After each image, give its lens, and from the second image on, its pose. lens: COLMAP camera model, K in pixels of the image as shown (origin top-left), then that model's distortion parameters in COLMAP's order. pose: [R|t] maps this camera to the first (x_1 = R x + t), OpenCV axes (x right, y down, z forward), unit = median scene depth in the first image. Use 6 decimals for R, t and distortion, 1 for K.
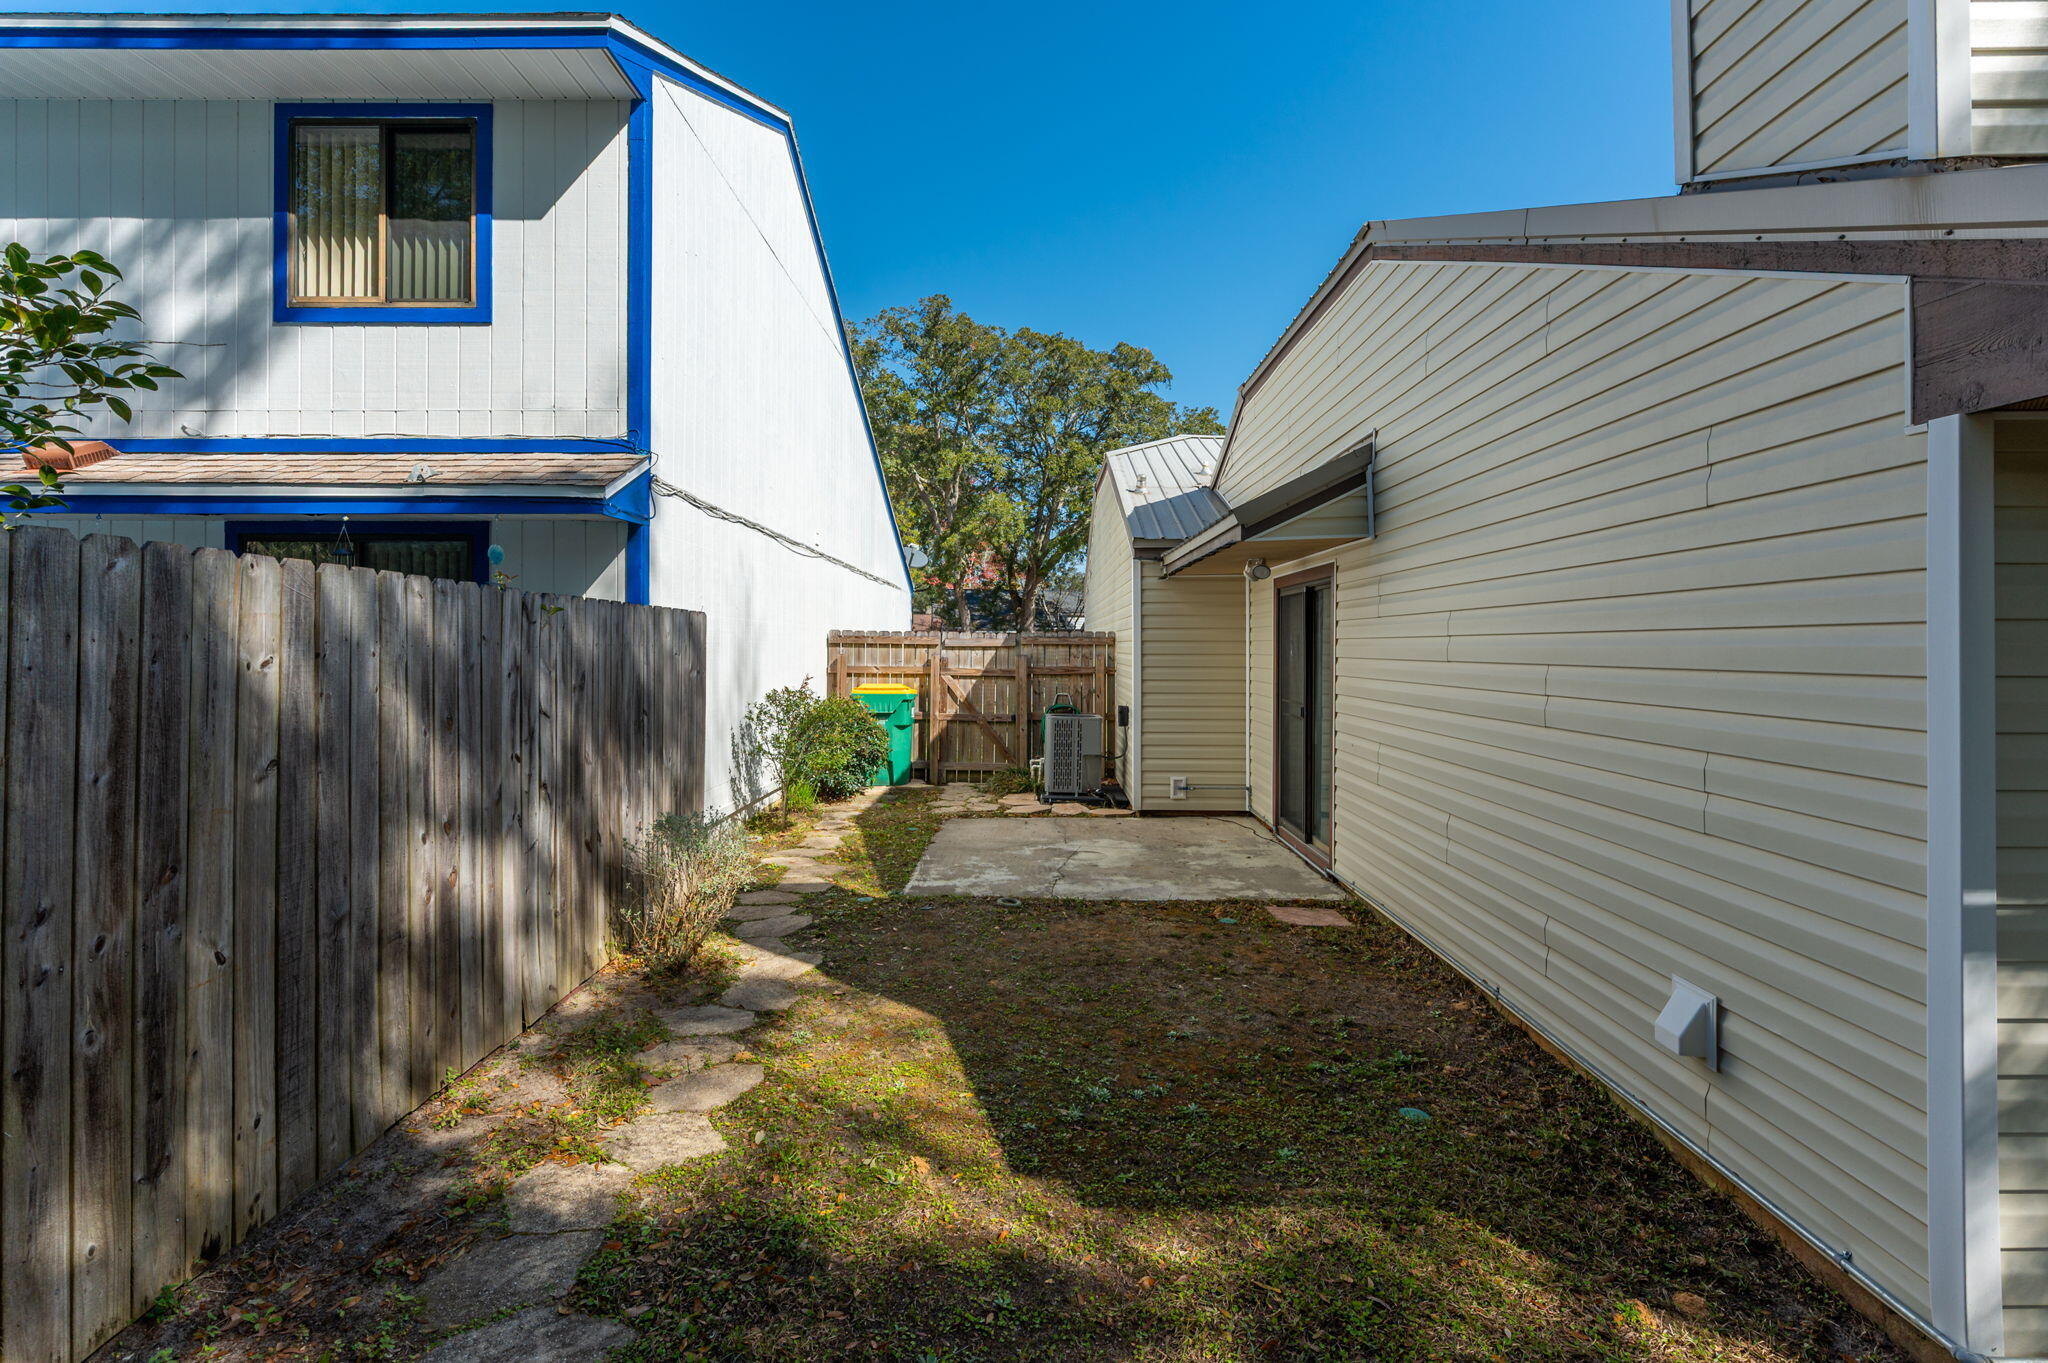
lens RADIAL K [[1084.3, 0, 1050.1], [0, 1084.3, 644.0], [0, 0, 1]] dist [0.000772, 0.000882]
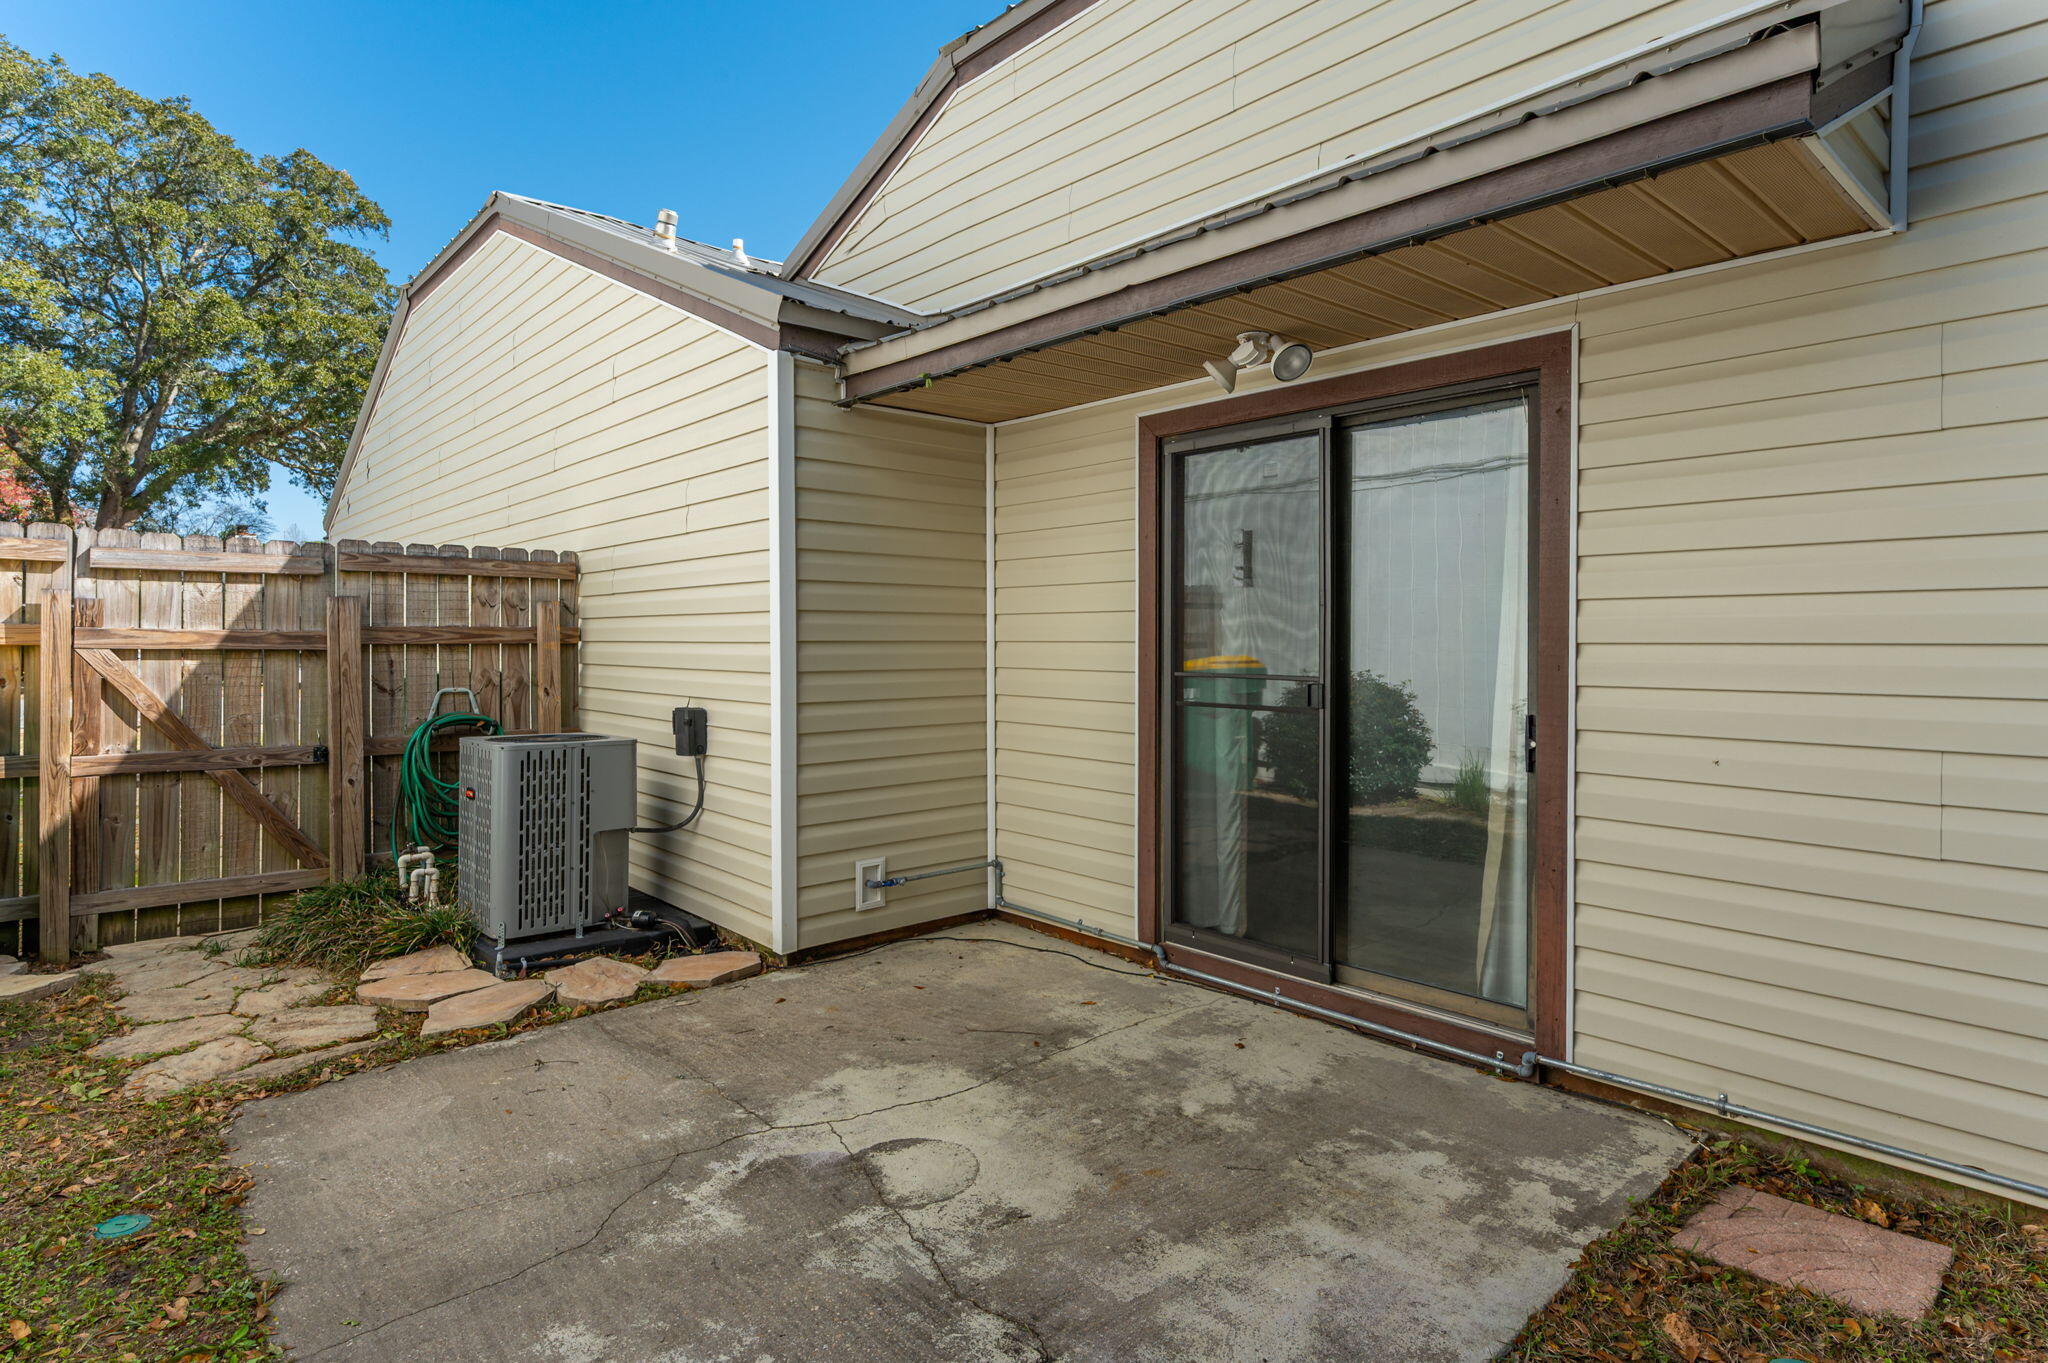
lens RADIAL K [[1084.3, 0, 1050.1], [0, 1084.3, 644.0], [0, 0, 1]] dist [0.000772, 0.000882]
pose [[0.733005, -0.006952, 0.680188, -0.108389], [0.005019, 0.999976, 0.004812, 0.027078], [-0.680205, -0.000113, 0.733022, 0.522123]]
